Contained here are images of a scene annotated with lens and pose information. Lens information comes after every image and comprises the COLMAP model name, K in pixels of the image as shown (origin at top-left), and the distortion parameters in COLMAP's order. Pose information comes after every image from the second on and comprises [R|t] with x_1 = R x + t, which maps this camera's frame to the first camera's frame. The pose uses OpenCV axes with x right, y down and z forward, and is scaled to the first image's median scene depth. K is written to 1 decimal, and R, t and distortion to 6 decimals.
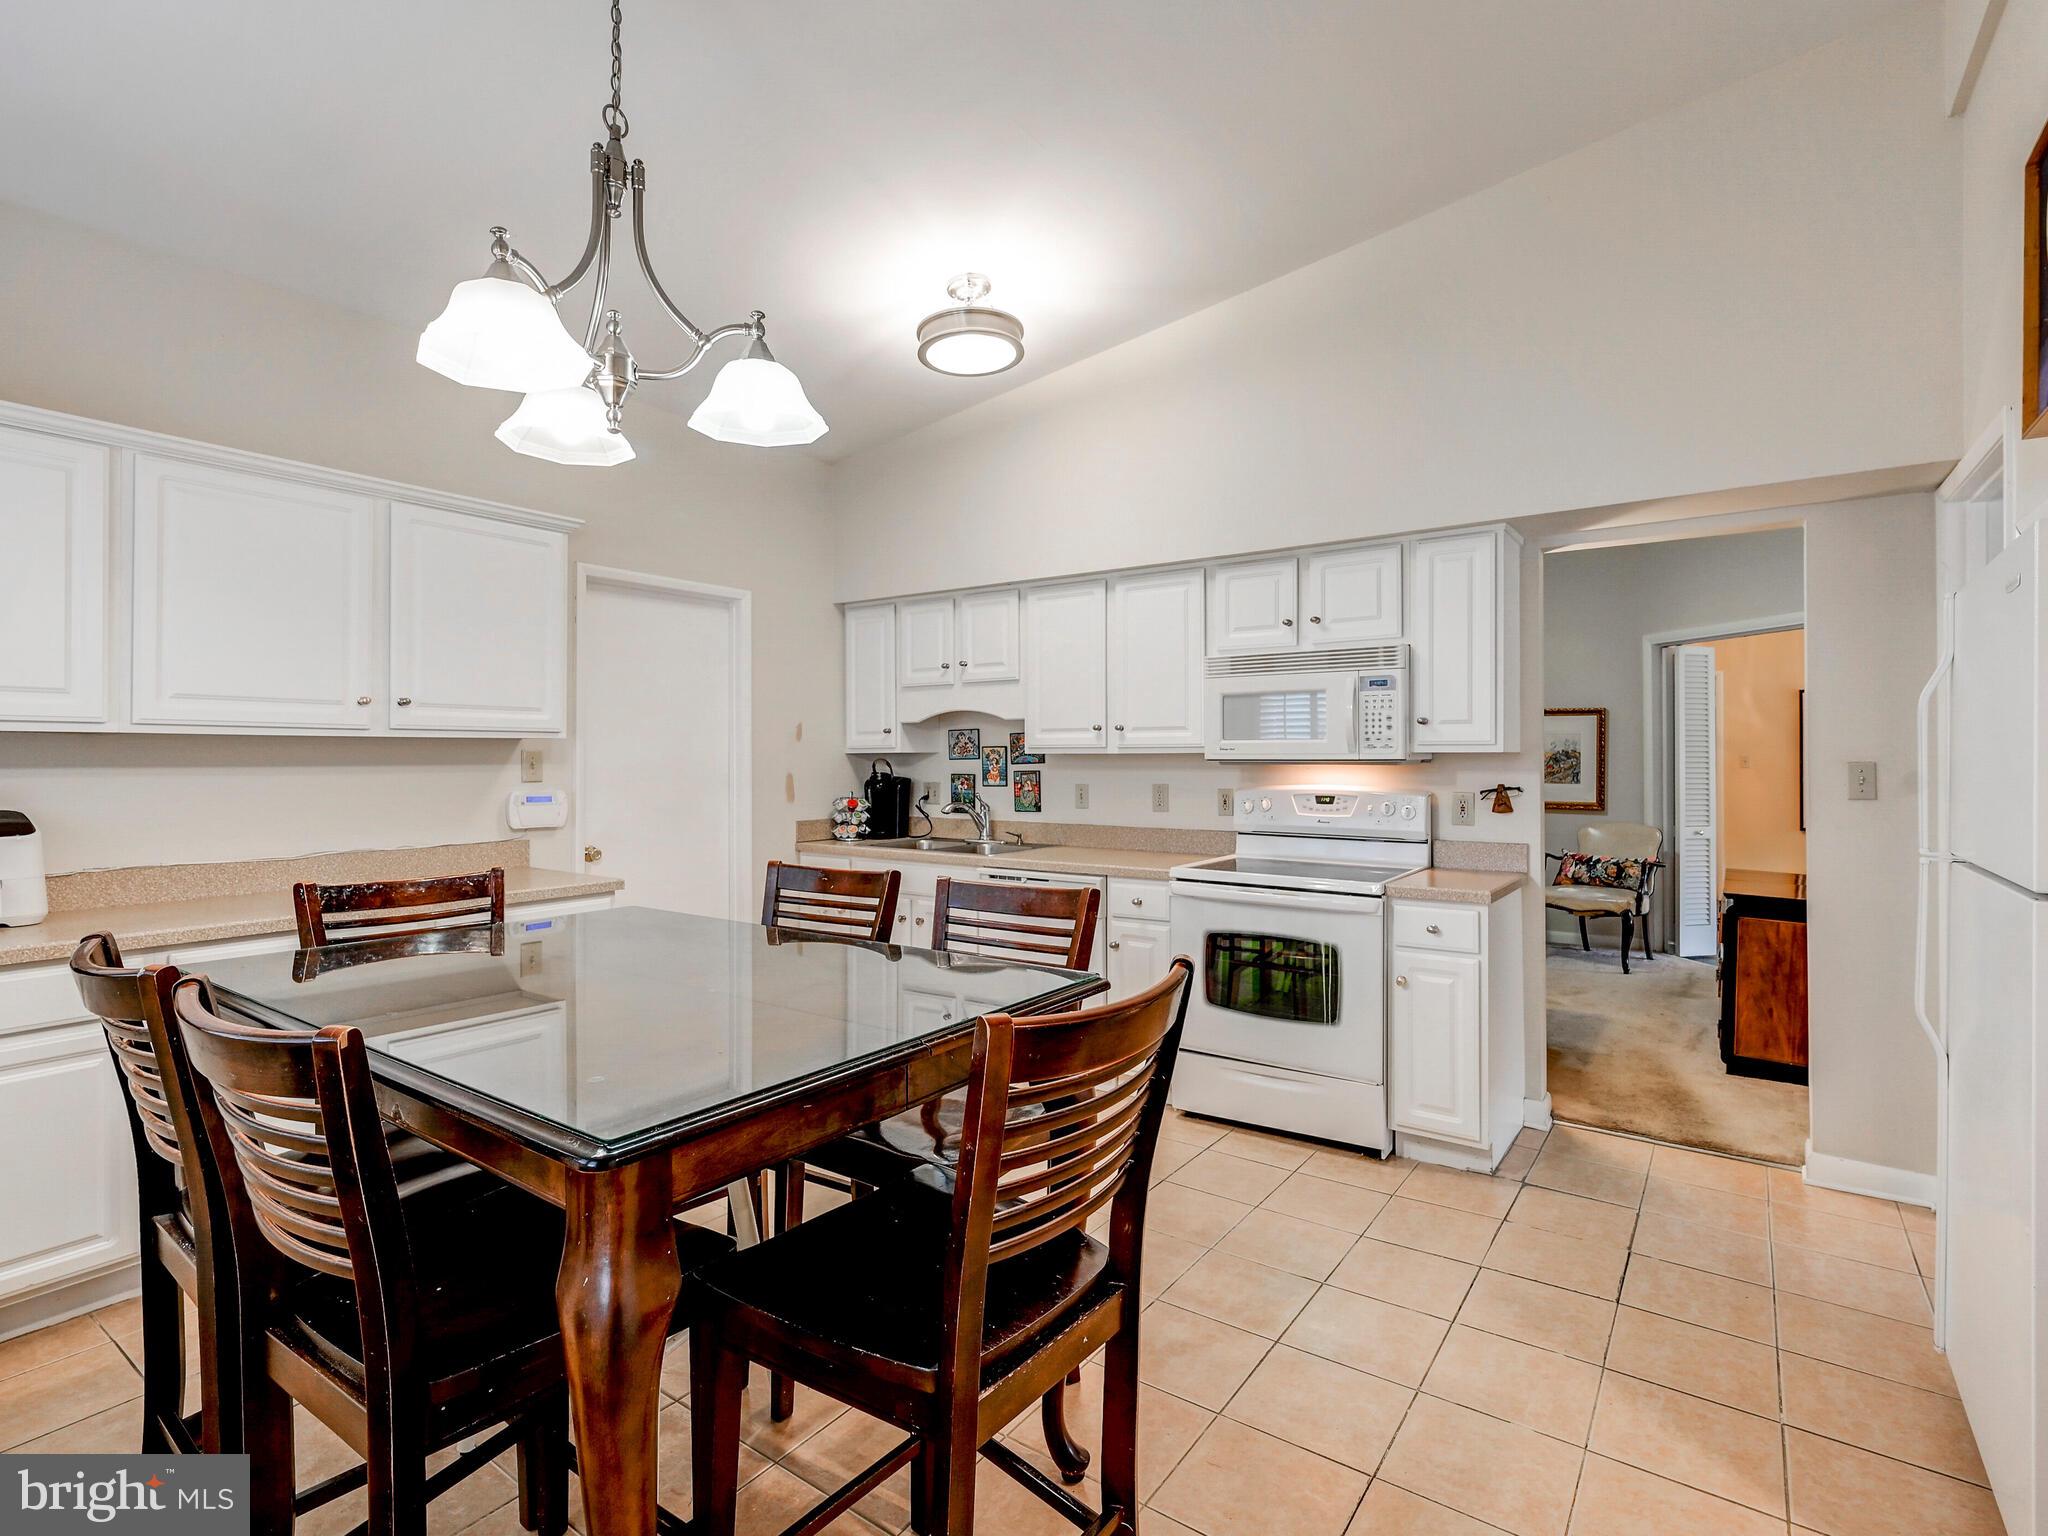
lens RADIAL K [[998.9, 0, 1021.3], [0, 998.9, 758.6], [0, 0, 1]] dist [0.001062, 0.000209]
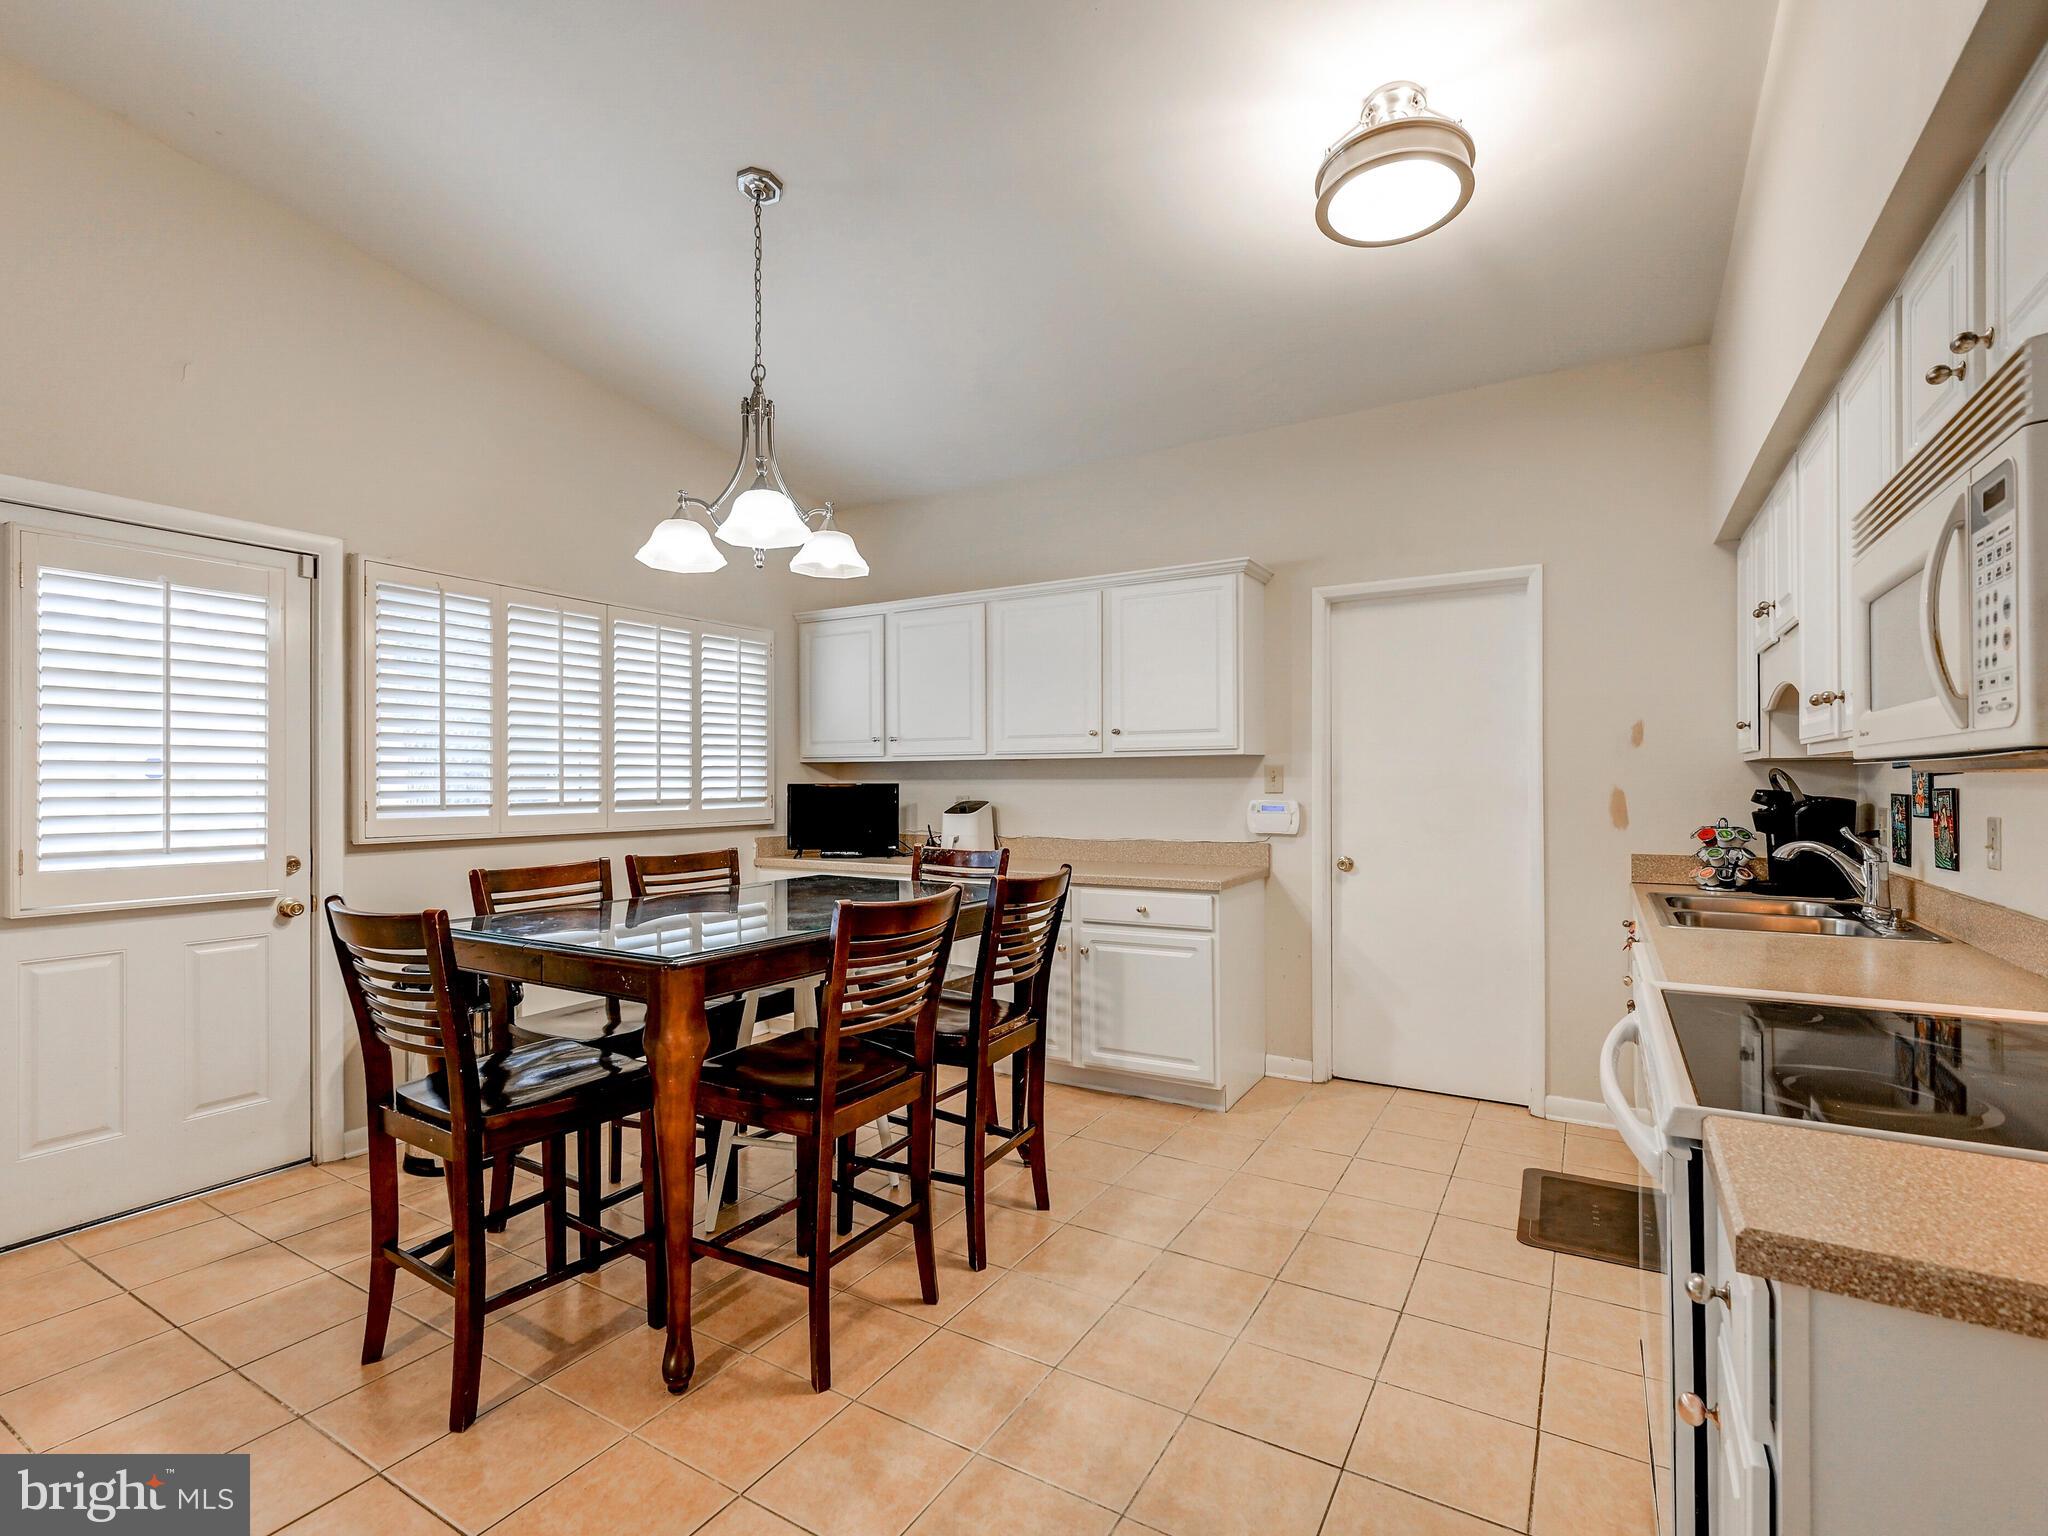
lens RADIAL K [[958.5, 0, 1022.2], [0, 958.5, 784.5], [0, 0, 1]] dist [0.000401, 0.000490]
pose [[0.086200, 0.003716, -0.996271, 0.520736], [0.001983, 0.999990, 0.003901, 0.008031], [0.996276, -0.002312, 0.086192, 0.571817]]
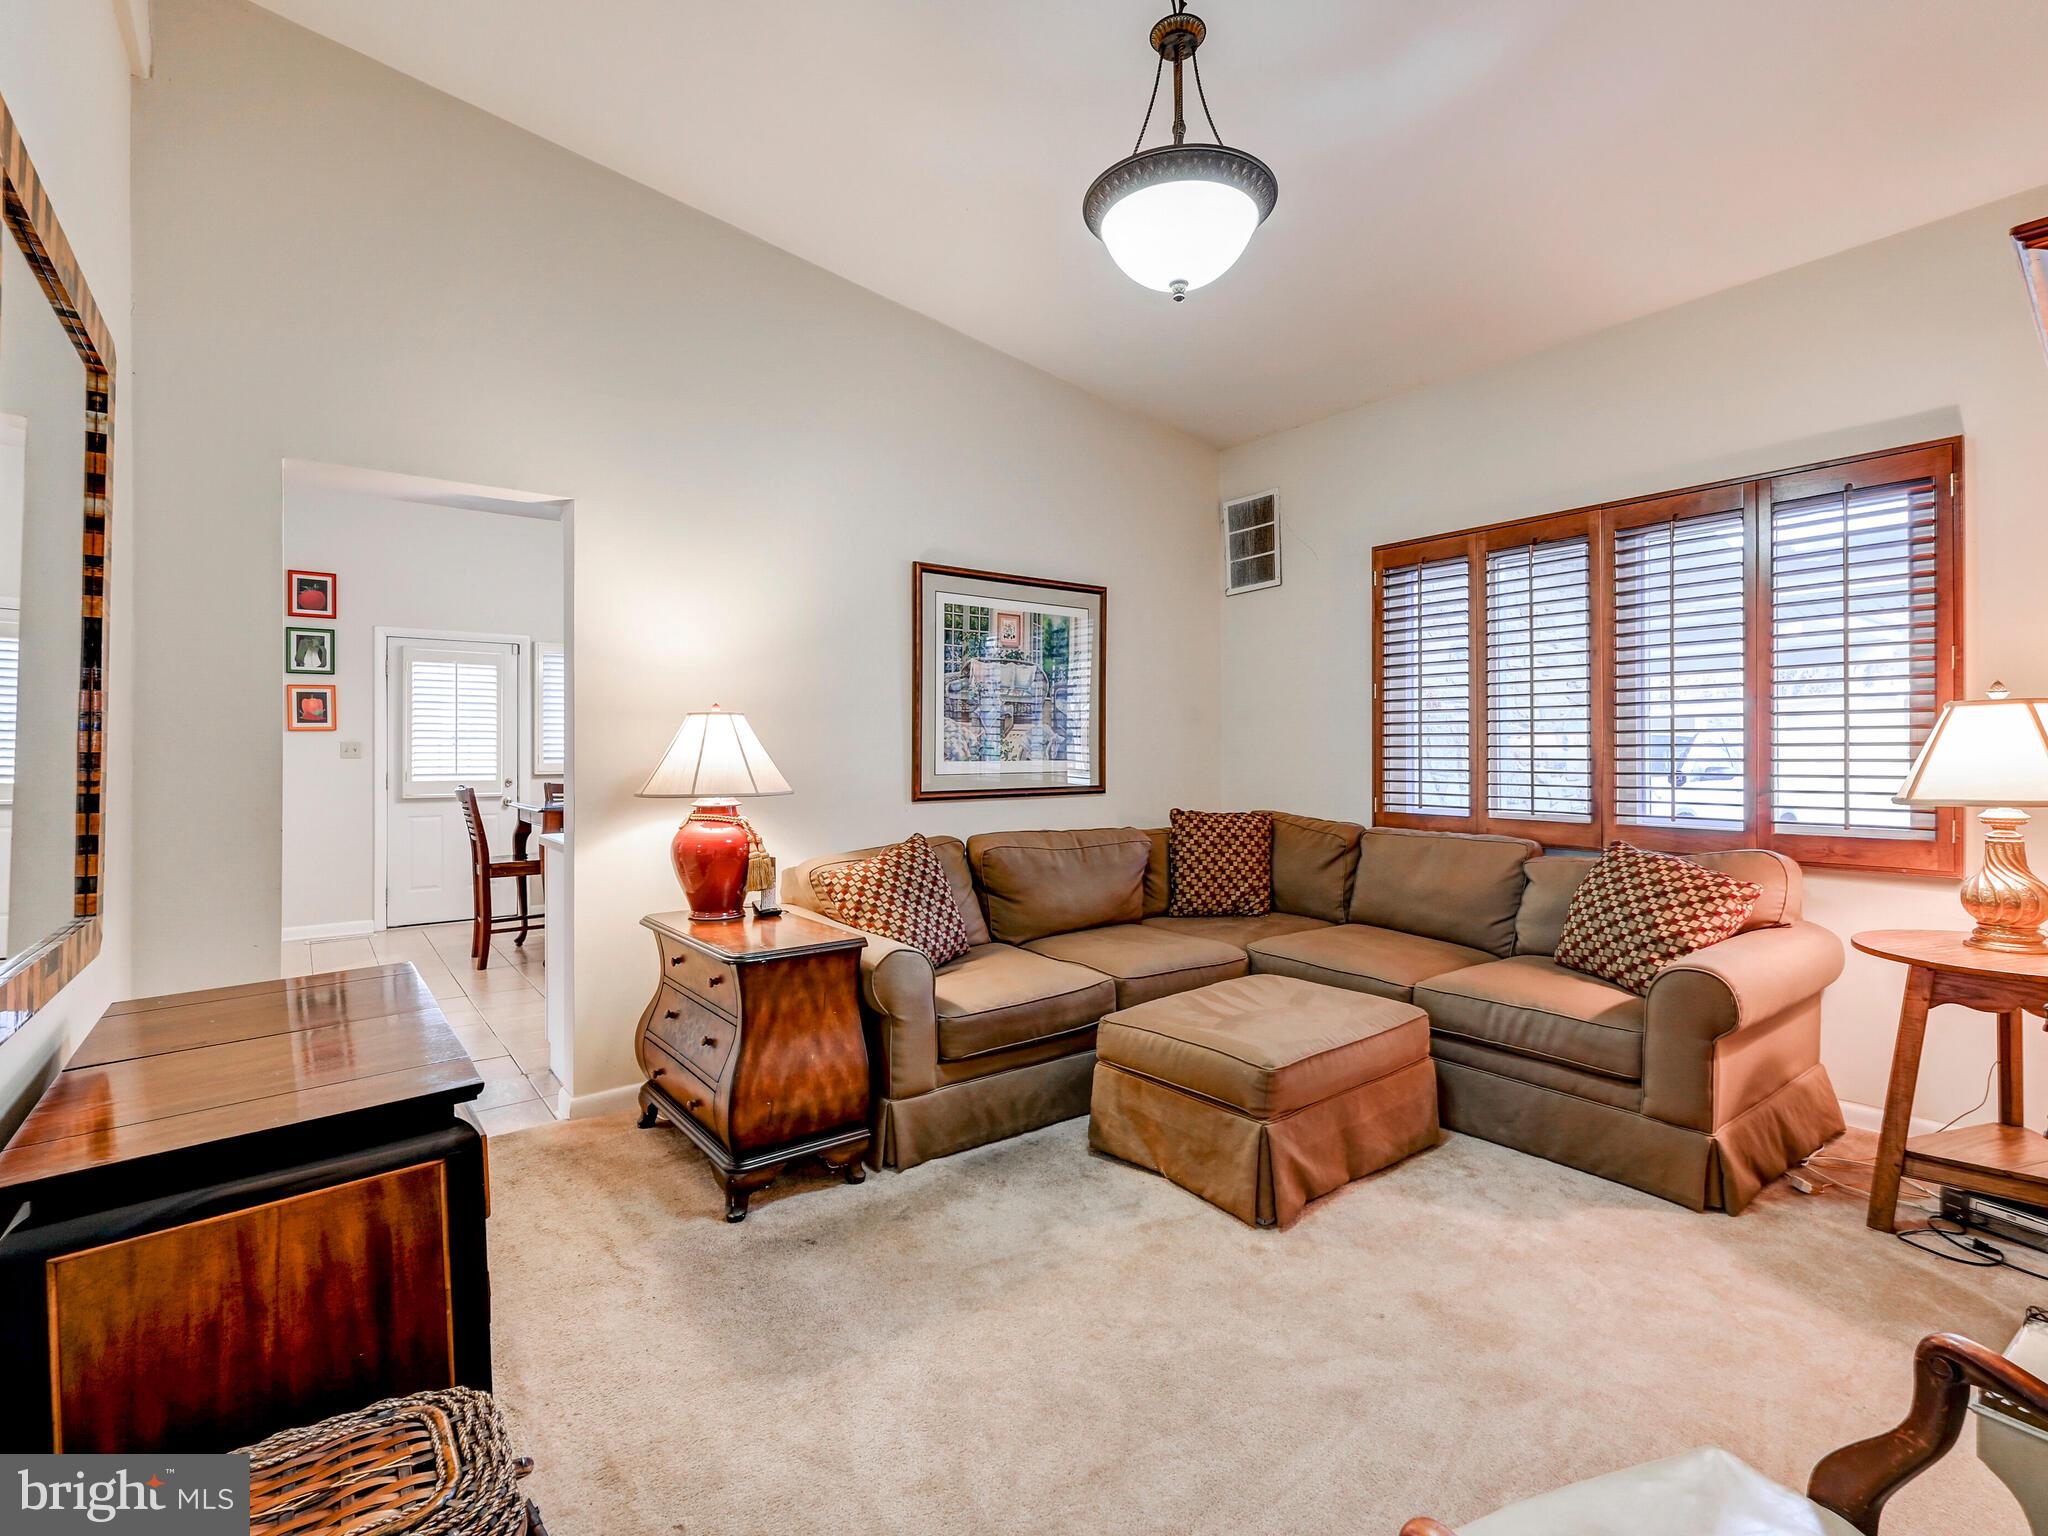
lens RADIAL K [[955.5, 0, 1022.0], [0, 955.5, 754.6], [0, 0, 1]] dist [0.001645, 0.000324]
pose [[-0.287404, 0.007227, -0.957782, 1.081421], [0.002513, 0.999974, 0.006791, 0.014151], [0.957806, -0.000455, -0.287415, 1.424420]]
